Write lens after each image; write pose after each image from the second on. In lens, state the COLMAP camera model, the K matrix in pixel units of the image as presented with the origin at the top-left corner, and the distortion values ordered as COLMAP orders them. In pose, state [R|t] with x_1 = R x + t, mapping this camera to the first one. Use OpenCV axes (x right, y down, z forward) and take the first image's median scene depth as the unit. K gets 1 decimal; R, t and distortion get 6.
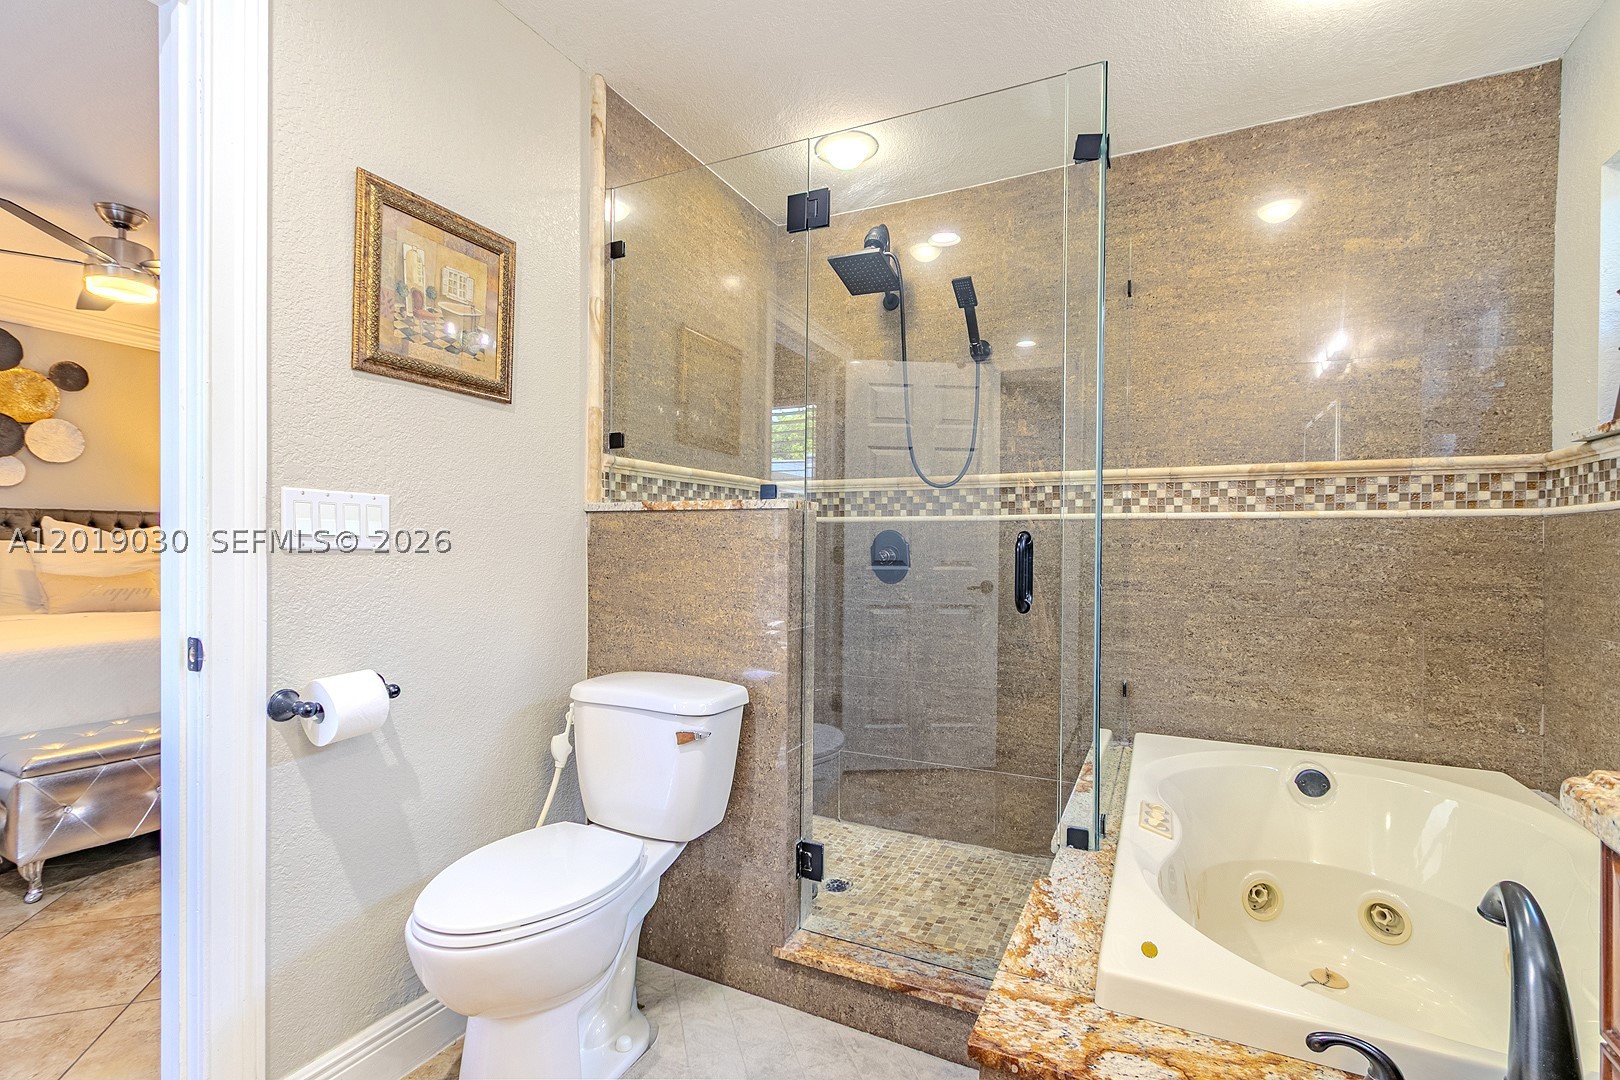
lens RADIAL K [[748.3, 0, 807.6], [0, 748.3, 551.2], [0, 0, 1]] dist [-0.000451, -0.000202]
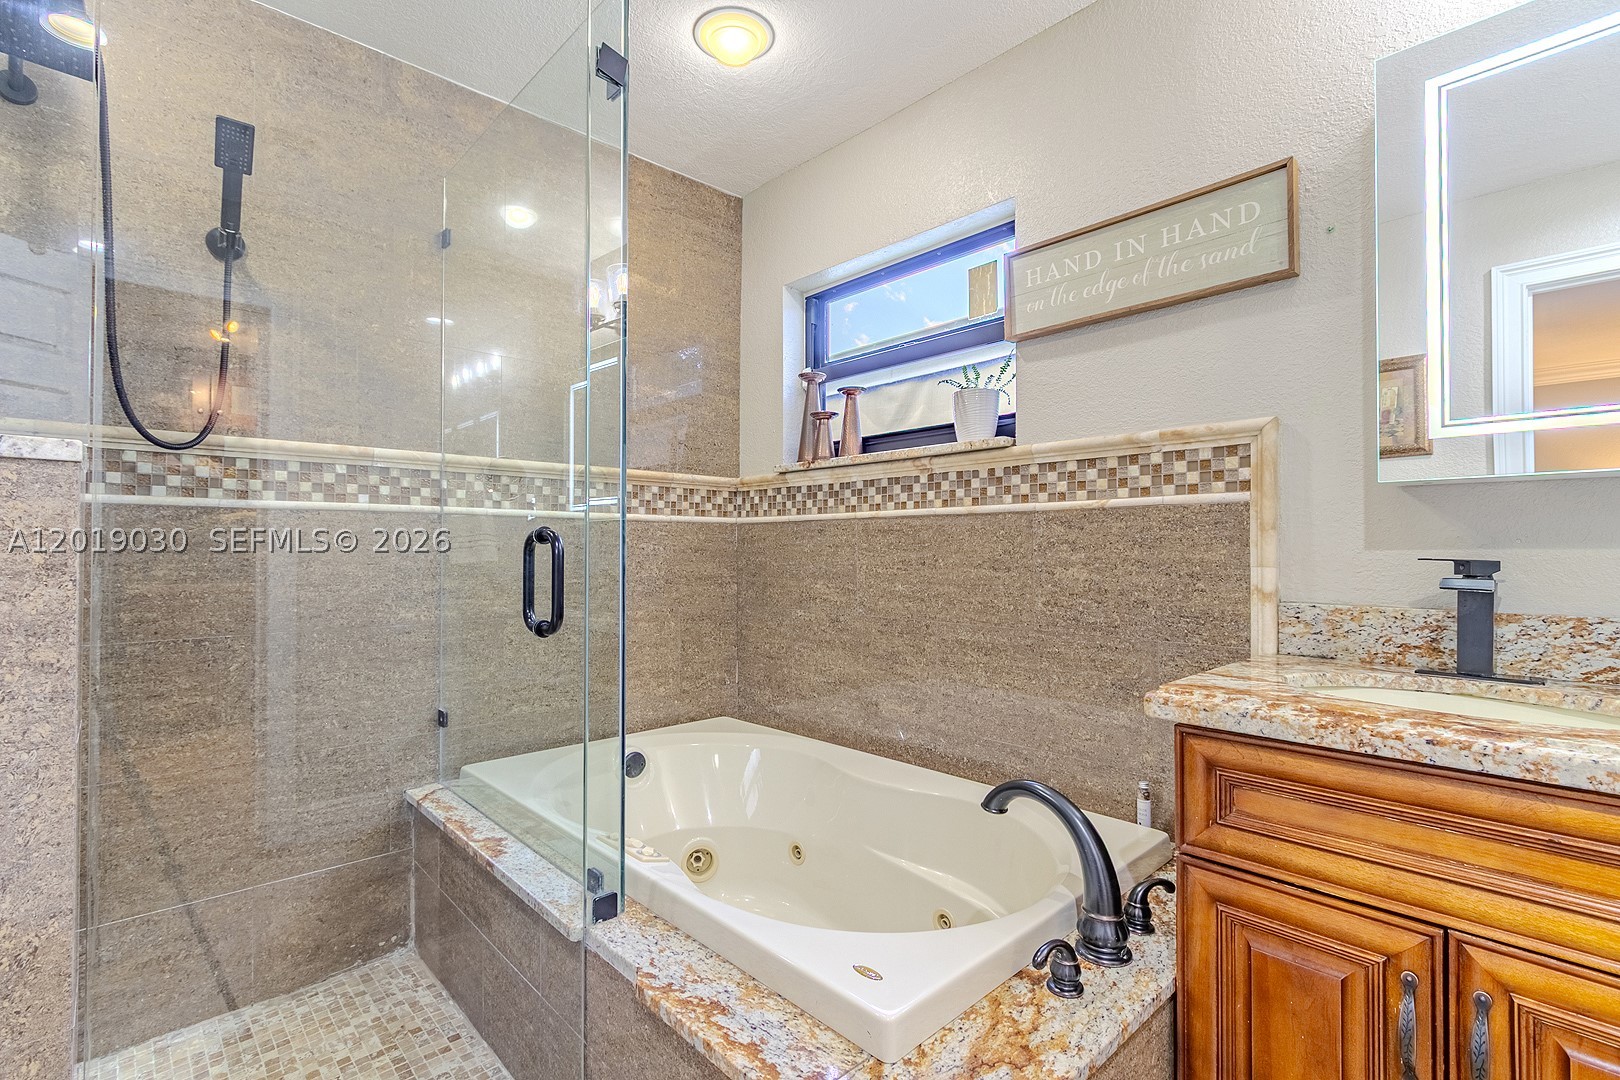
lens RADIAL K [[740.4, 0, 798.5], [0, 740.4, 542.4], [0, 0, 1]] dist [0.000054, 0.000087]
pose [[0.358514, 0.002331, 0.933522, -0.243087], [0.007569, 0.999957, -0.005403, -0.004027], [-0.933494, 0.009003, 0.358481, 0.400428]]
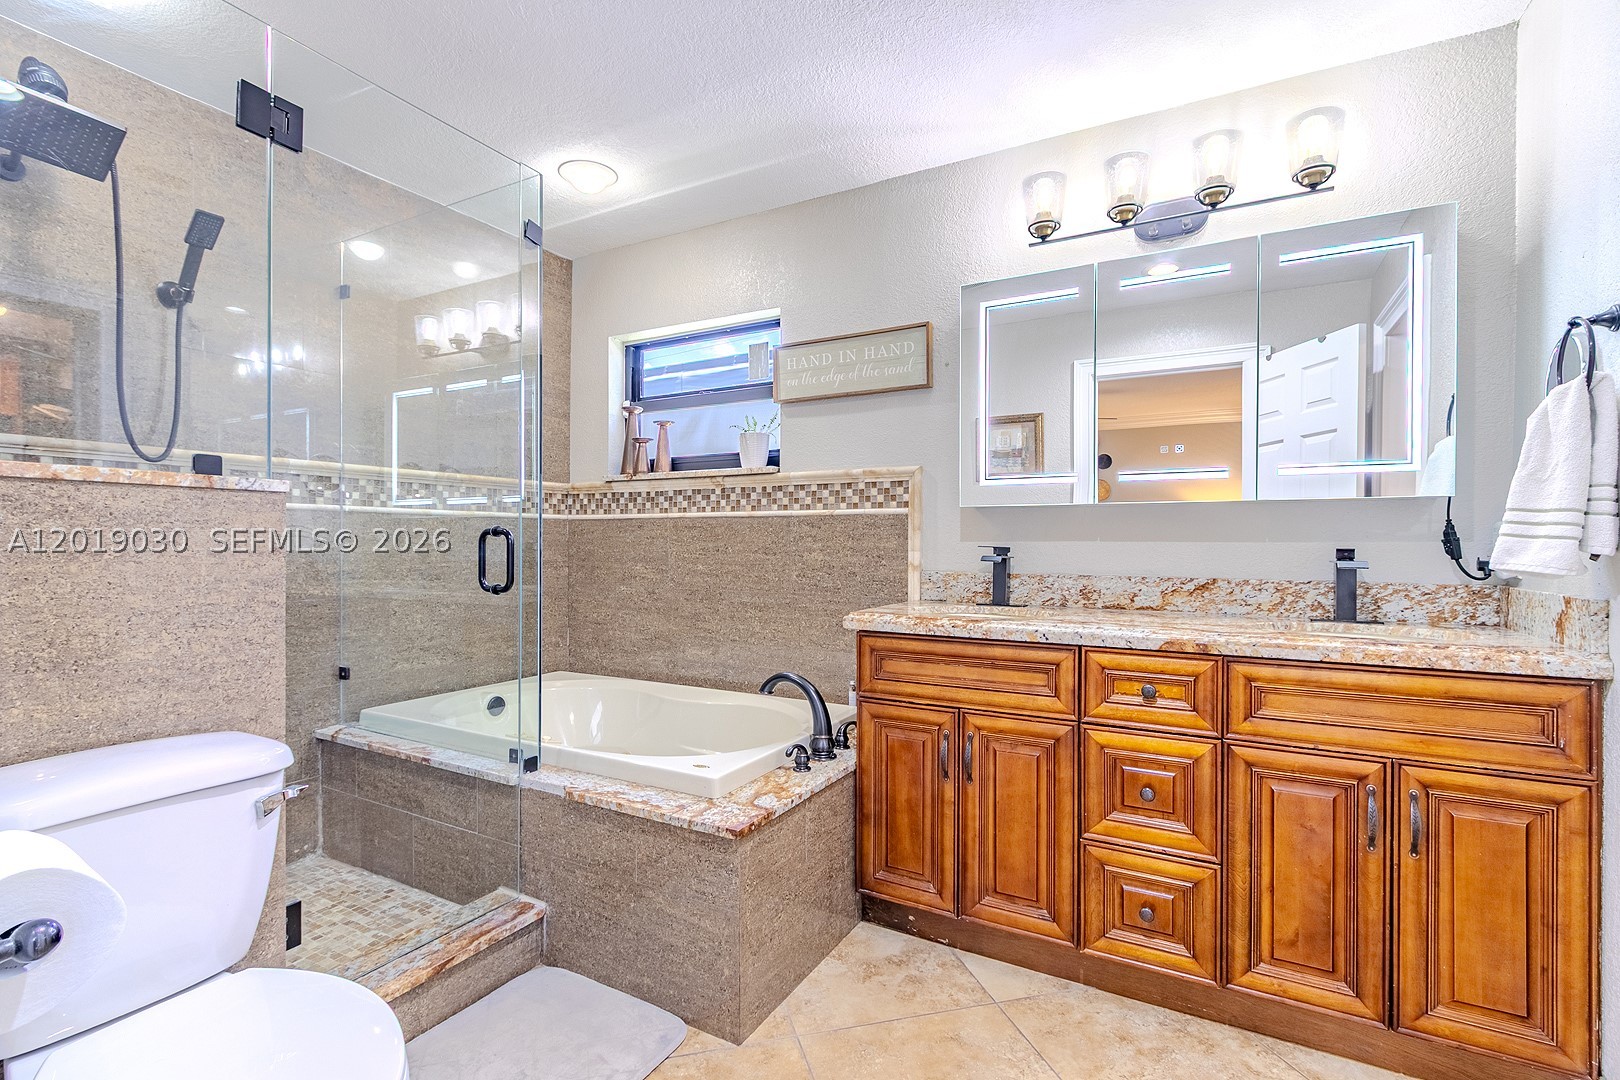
lens RADIAL K [[736.5, 0, 804.0], [0, 736.5, 543.5], [0, 0, 1]] dist [-0.000361, -0.000494]
pose [[0.051392, -0.010754, 0.998621, -0.686797], [0.003222, 0.999939, 0.010602, -0.007875], [-0.998673, 0.002673, 0.051423, 0.359440]]
